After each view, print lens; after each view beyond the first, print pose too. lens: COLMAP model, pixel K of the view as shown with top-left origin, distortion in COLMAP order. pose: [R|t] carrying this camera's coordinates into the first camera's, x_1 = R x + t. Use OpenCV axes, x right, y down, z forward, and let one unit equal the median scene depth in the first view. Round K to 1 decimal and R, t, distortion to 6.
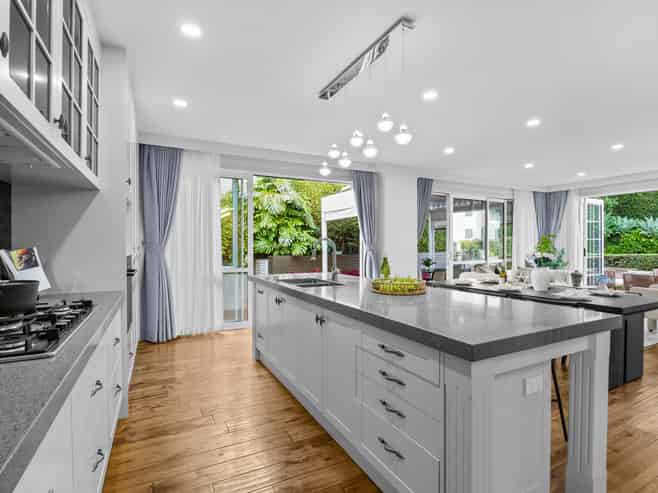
lens RADIAL K [[334.8, 0, 329.0], [0, 334.8, 246.5], [0, 0, 1]] dist [-0.000795, -0.000370]
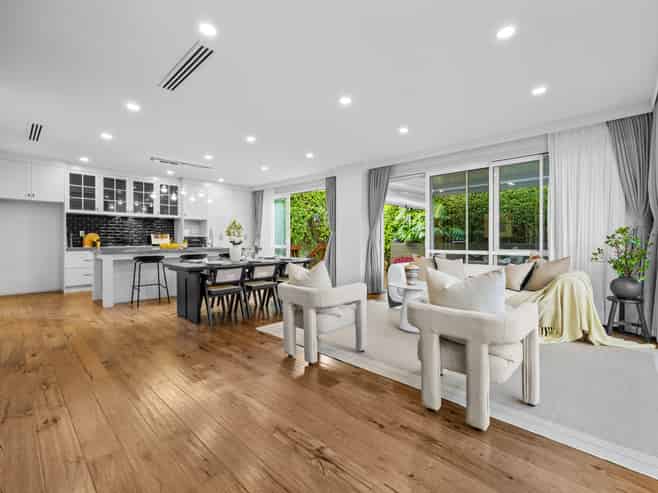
lens RADIAL K [[304.2, 0, 329.0], [0, 304.2, 246.5], [0, 0, 1]] dist [0.001304, 0.000370]
pose [[0.315684, 0.030761, -0.948365, 0.936975], [-0.001096, 0.999486, 0.032055, 0.008873], [0.948864, -0.009080, 0.315556, 0.457829]]
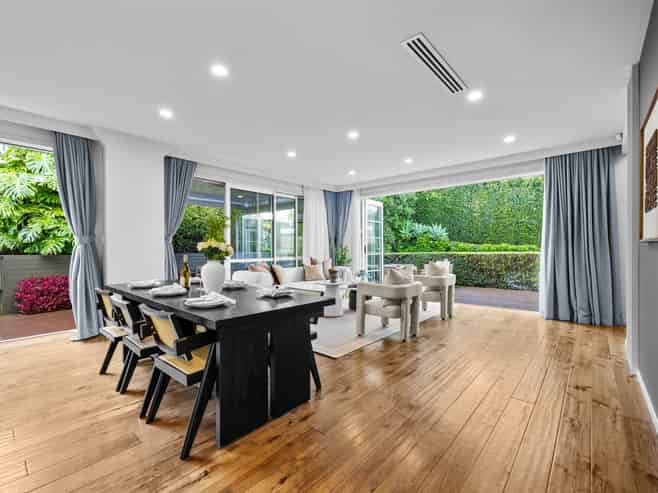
lens RADIAL K [[304.2, 0, 329.0], [0, 304.2, 246.5], [0, 0, 1]] dist [0.001304, 0.000370]
pose [[0.931353, 0.006436, 0.364062, 0.292136], [-0.003133, 0.999948, -0.009664, 0.015622], [-0.364105, 0.007860, 0.931325, 0.137694]]
